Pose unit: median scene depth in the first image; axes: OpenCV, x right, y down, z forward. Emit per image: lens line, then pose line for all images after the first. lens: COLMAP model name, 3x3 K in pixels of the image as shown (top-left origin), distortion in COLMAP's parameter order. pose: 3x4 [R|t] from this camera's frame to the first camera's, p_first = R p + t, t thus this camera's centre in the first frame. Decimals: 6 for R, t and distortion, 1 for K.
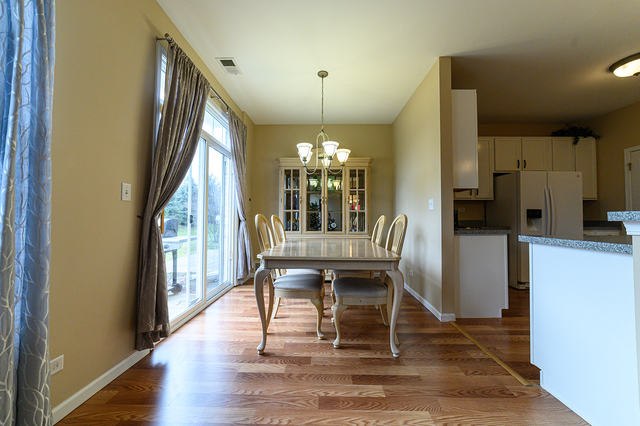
lens RADIAL K [[247.9, 0, 318.4], [0, 247.9, 209.0], [0, 0, 1]] dist [-0.012776, 0.003881]
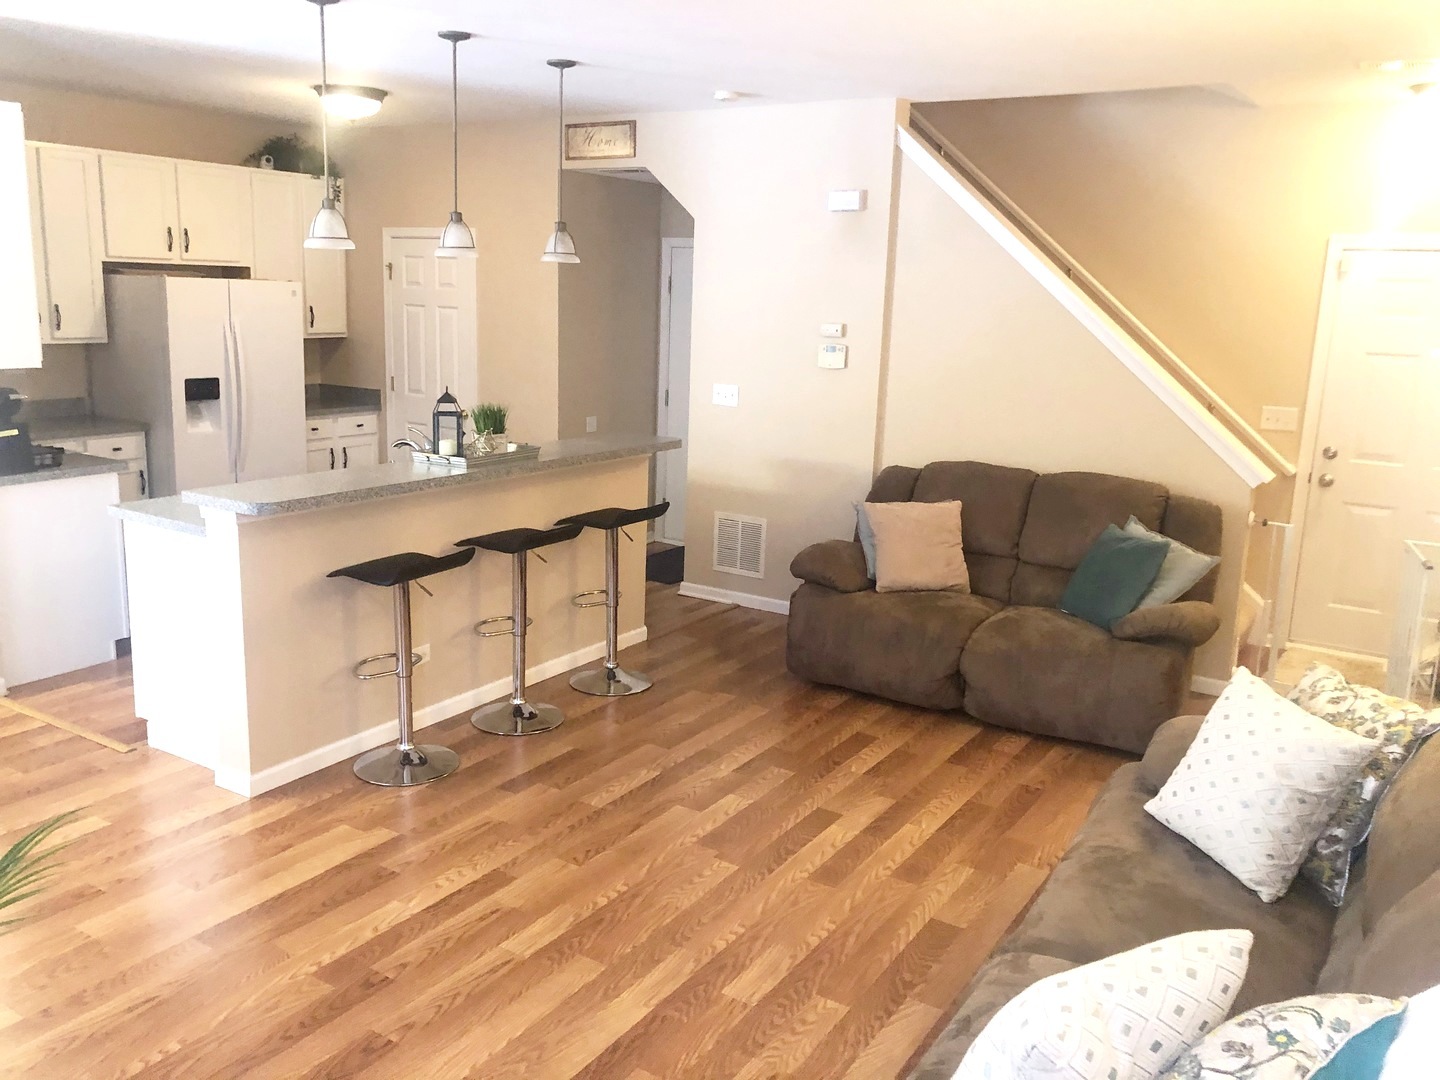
lens RADIAL K [[1142.0, 0, 677.1], [0, 1142.0, 533.0], [0, 0, 1]] dist [0.009863, 0.008691]
pose [[0.523254, -0.154311, 0.838089, -0.277686], [-0.063247, 0.973724, 0.218772, -0.195467], [-0.849826, -0.167480, 0.499745, -0.564908]]
